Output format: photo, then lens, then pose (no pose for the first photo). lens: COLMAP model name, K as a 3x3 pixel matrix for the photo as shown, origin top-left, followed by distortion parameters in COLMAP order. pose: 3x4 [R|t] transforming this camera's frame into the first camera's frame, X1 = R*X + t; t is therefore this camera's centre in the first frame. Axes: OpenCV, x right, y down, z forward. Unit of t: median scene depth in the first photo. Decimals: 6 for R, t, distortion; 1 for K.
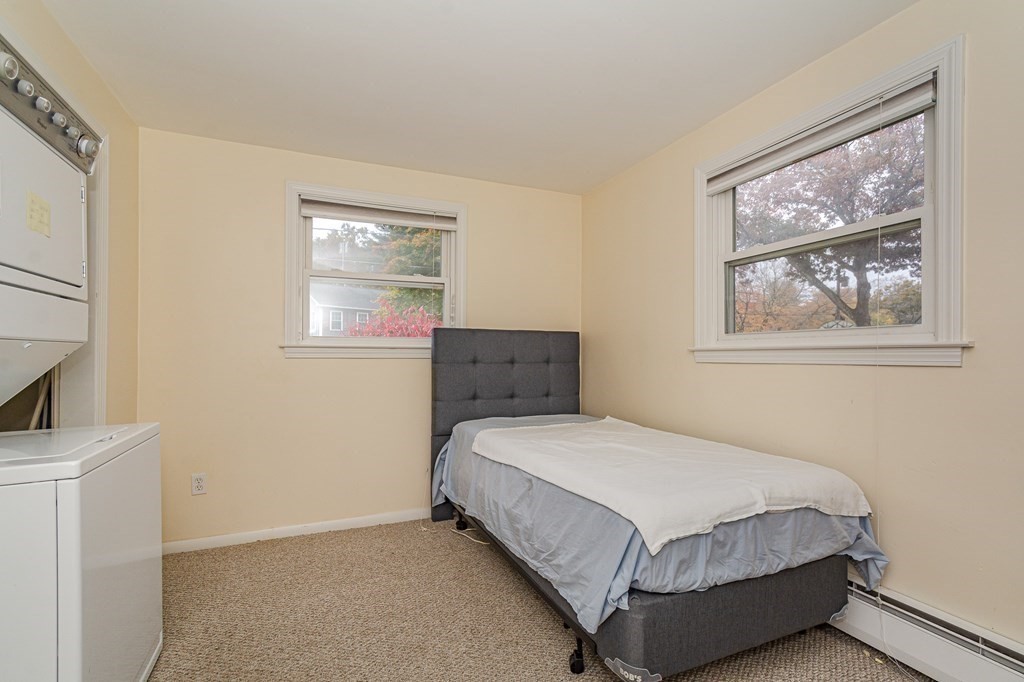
lens RADIAL K [[467.9, 0, 512.0], [0, 467.9, 341.0], [0, 0, 1]] dist [0.000370, 0.000115]
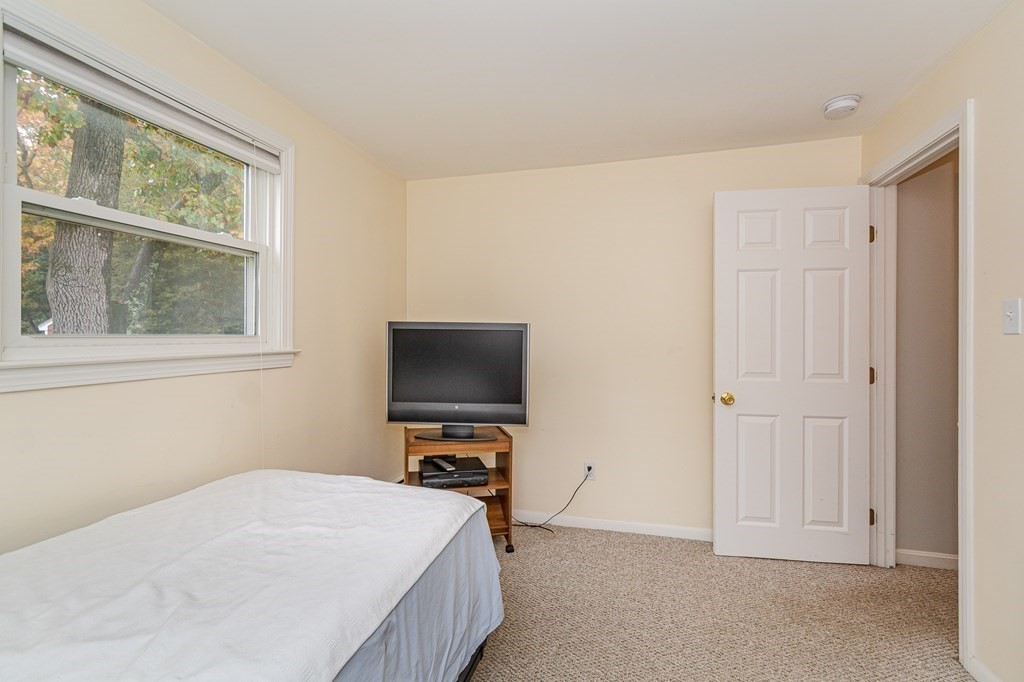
lens RADIAL K [[467.9, 0, 512.0], [0, 467.9, 341.0], [0, 0, 1]] dist [0.000370, 0.000115]
pose [[-0.797292, -0.003281, 0.603585, -0.401371], [-0.001928, 0.999994, 0.002889, -0.026380], [-0.603591, 0.001140, -0.797293, 1.458754]]
